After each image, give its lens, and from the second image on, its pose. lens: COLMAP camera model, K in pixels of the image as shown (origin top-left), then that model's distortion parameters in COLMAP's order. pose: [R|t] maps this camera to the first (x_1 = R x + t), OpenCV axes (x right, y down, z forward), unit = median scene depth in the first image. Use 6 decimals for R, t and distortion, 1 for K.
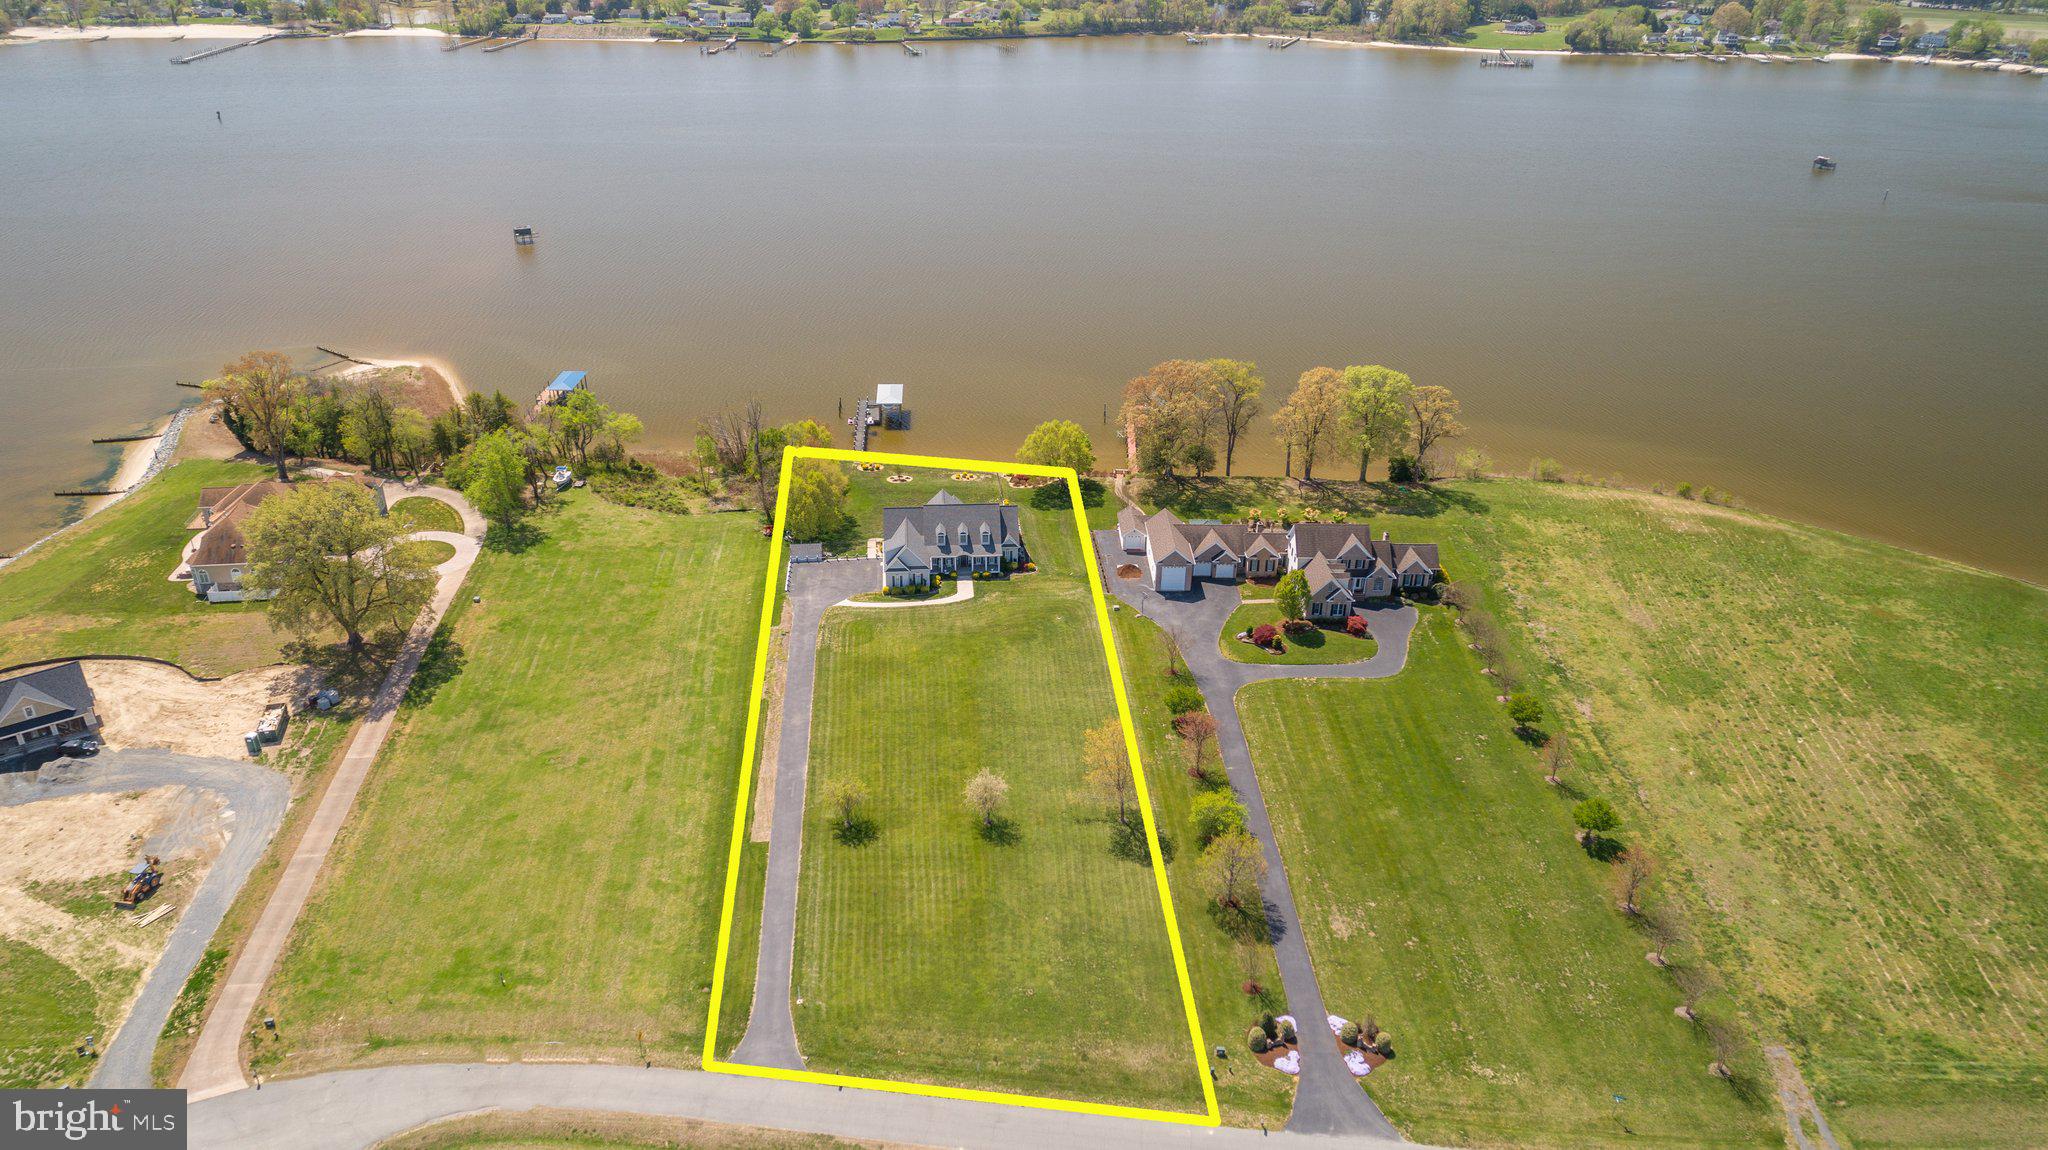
lens RADIAL K [[1382.6, 0, 1024.0], [0, 1382.6, 575.0], [0, 0, 1]] dist [-0.005770, 0.005326]
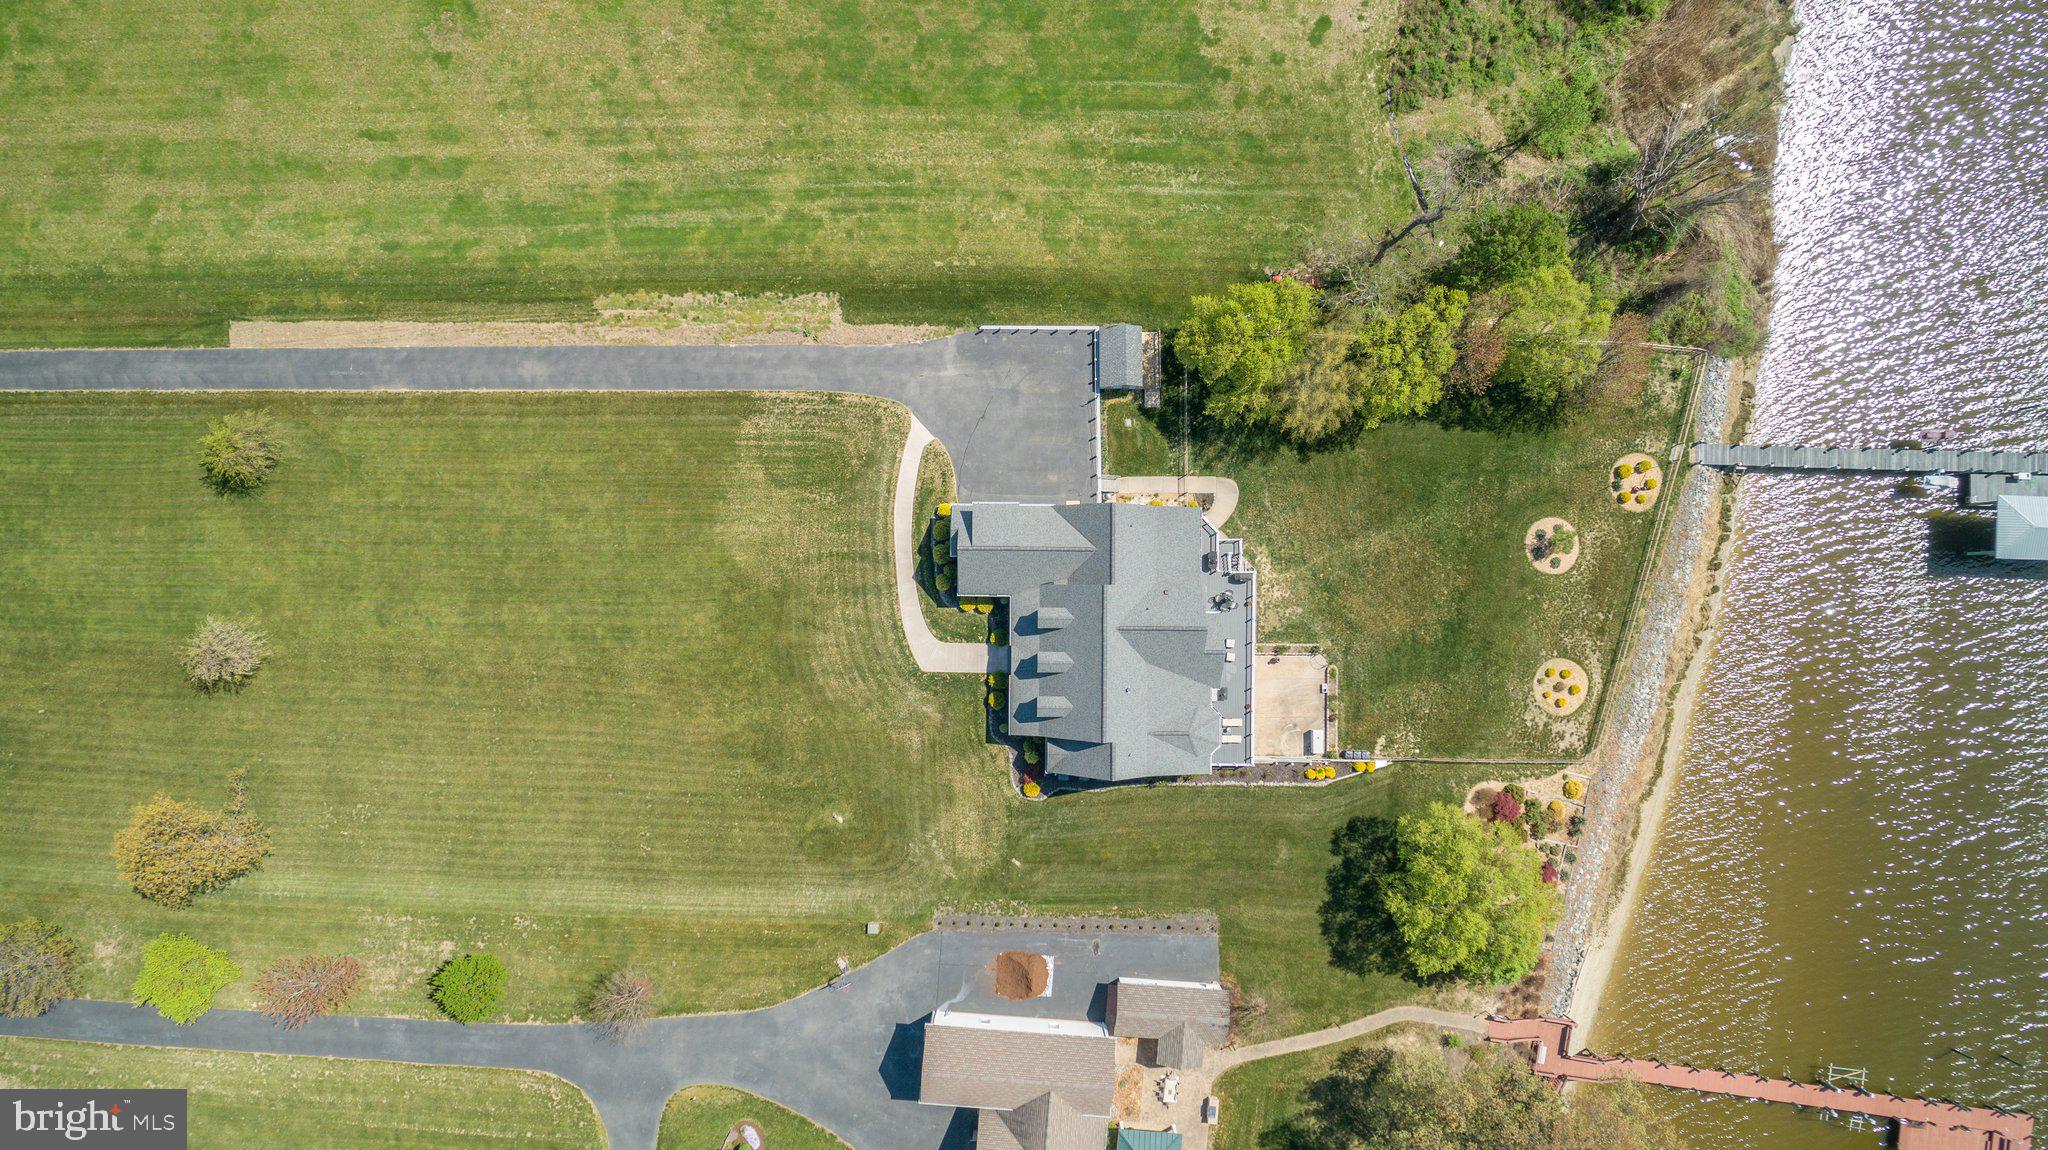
lens RADIAL K [[1382.6, 0, 1024.0], [0, 1382.6, 575.0], [0, 0, 1]] dist [-0.005770, 0.005326]
pose [[-0.093607, 0.995228, -0.027545, -0.071580], [-0.463705, -0.019098, 0.885784, -0.548393], [0.881031, 0.095688, 0.463280, 0.884396]]
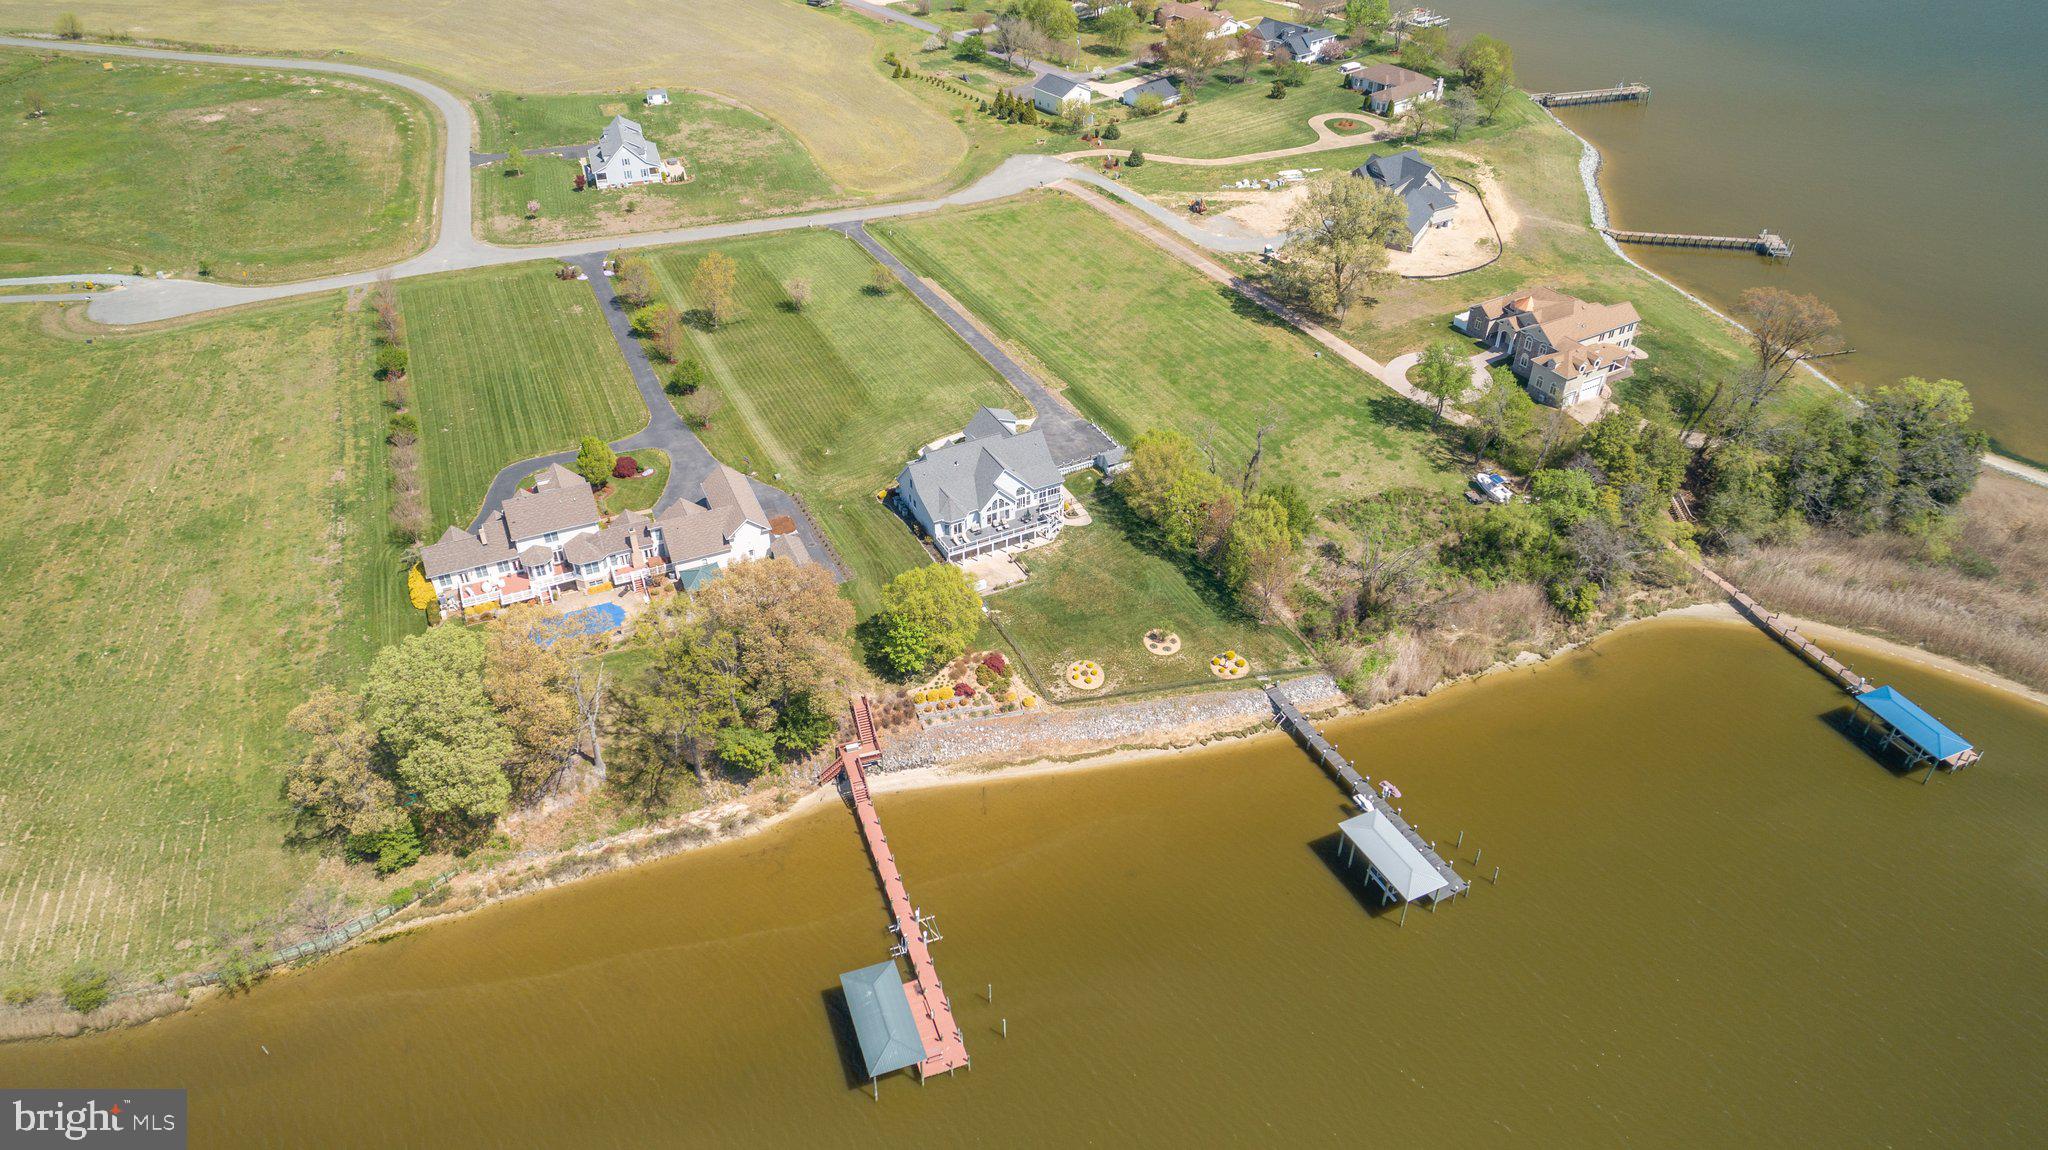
lens RADIAL K [[1382.6, 0, 1024.0], [0, 1382.6, 575.0], [0, 0, 1]] dist [-0.005770, 0.005326]
pose [[-0.921562, 0.221574, -0.318792, 0.266866], [-0.186253, 0.468146, 0.863799, -0.946395], [0.340637, 0.855420, -0.390157, 1.702807]]
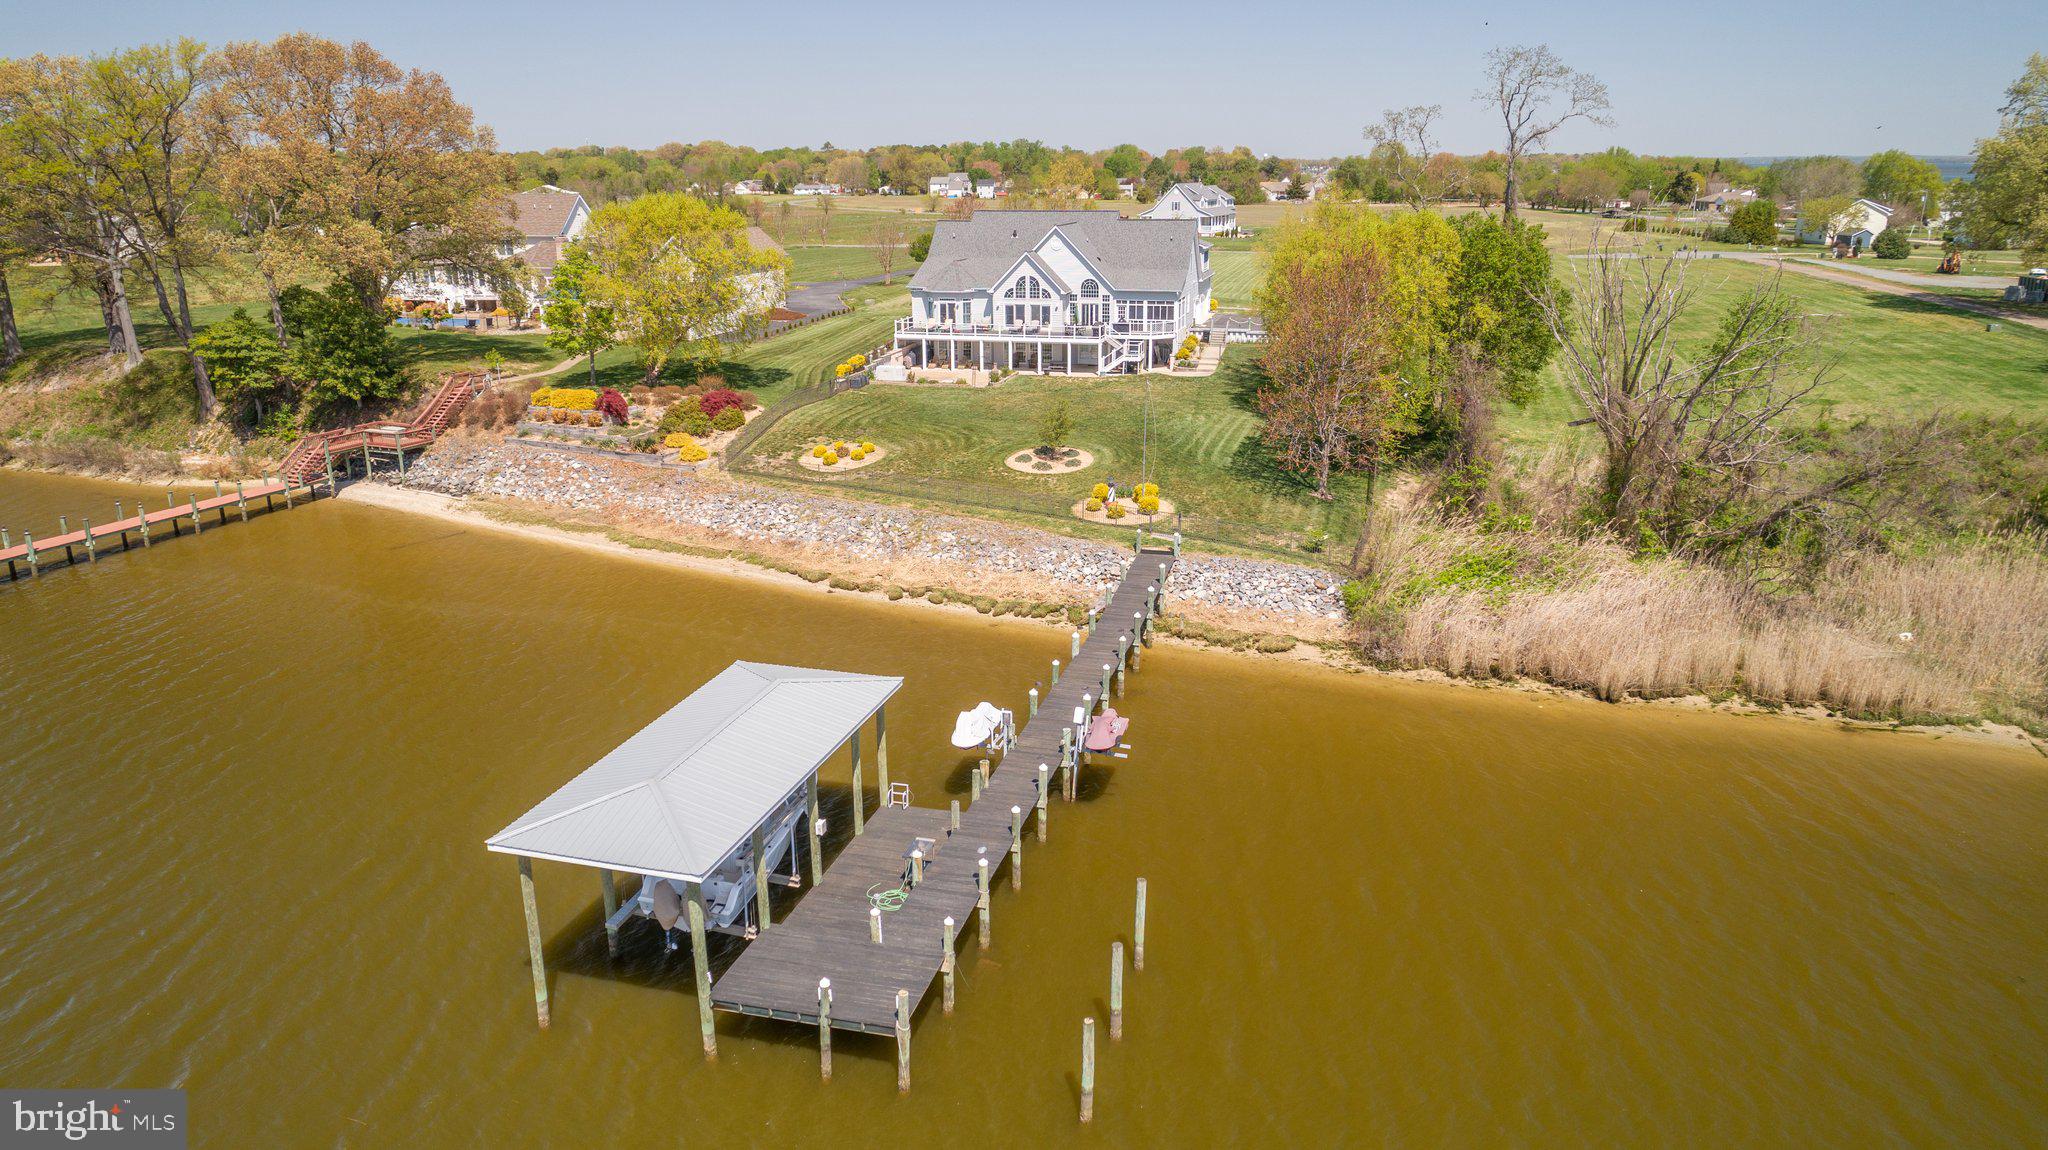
lens RADIAL K [[1382.6, 0, 1024.0], [0, 1382.6, 575.0], [0, 0, 1]] dist [-0.005770, 0.005326]
pose [[-0.943206, -0.102921, 0.315865, -0.252769], [0.143801, 0.730620, 0.667469, -0.349125], [-0.299474, 0.674982, -0.674325, 1.700367]]
